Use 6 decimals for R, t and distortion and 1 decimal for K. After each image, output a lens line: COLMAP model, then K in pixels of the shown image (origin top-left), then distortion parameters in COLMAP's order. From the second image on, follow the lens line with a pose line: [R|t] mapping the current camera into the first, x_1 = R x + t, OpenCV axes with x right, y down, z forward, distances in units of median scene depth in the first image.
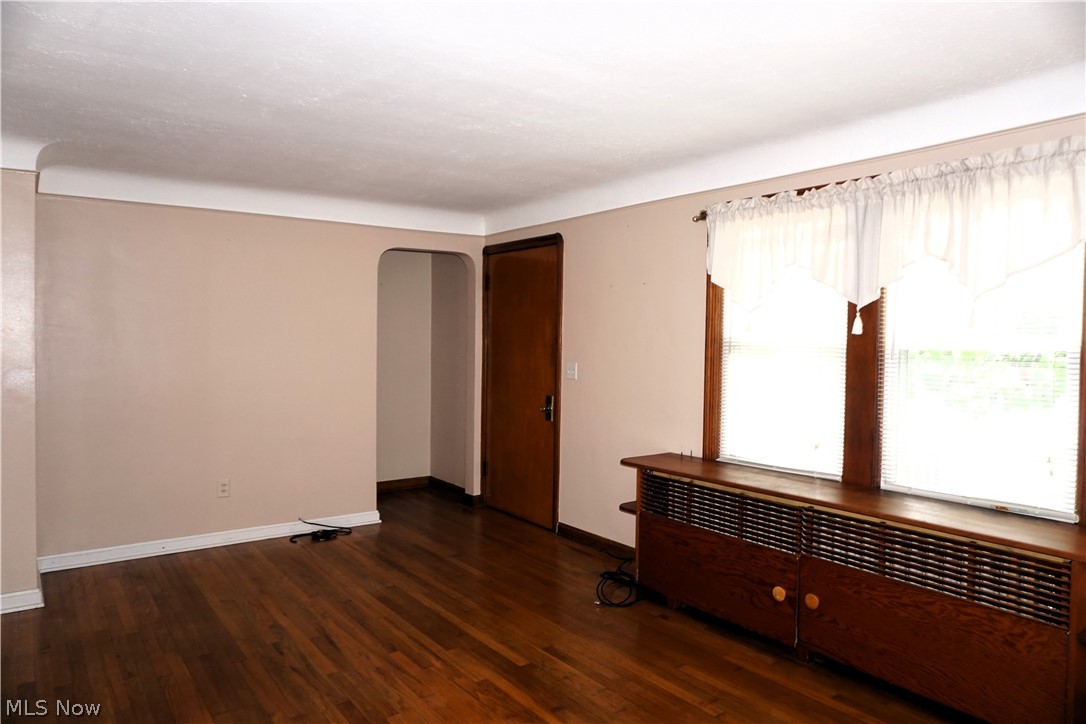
lens RADIAL K [[730.4, 0, 542.3], [0, 730.4, 359.9], [0, 0, 1]] dist [-0.026206, 0.009696]
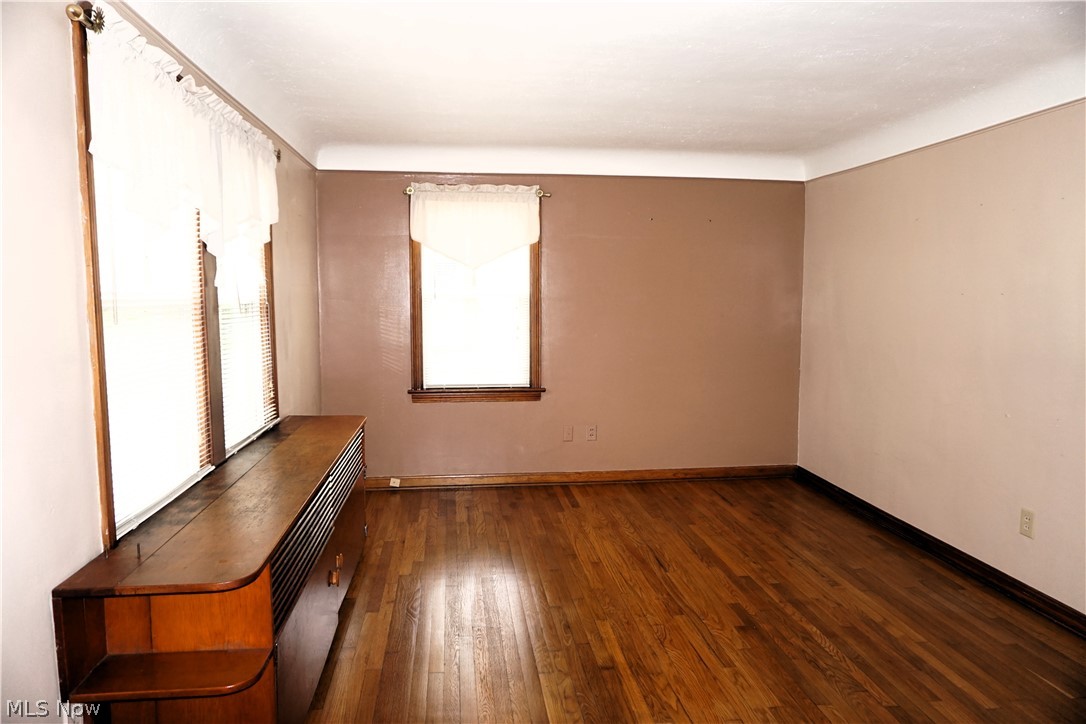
lens RADIAL K [[730.4, 0, 542.3], [0, 730.4, 362.7], [0, 0, 1]] dist [-0.026206, 0.009696]
pose [[-0.874331, -0.048567, 0.482895, -0.363565], [0.008240, 0.993351, 0.114826, -0.055204], [-0.485261, 0.104375, -0.868117, 1.857955]]
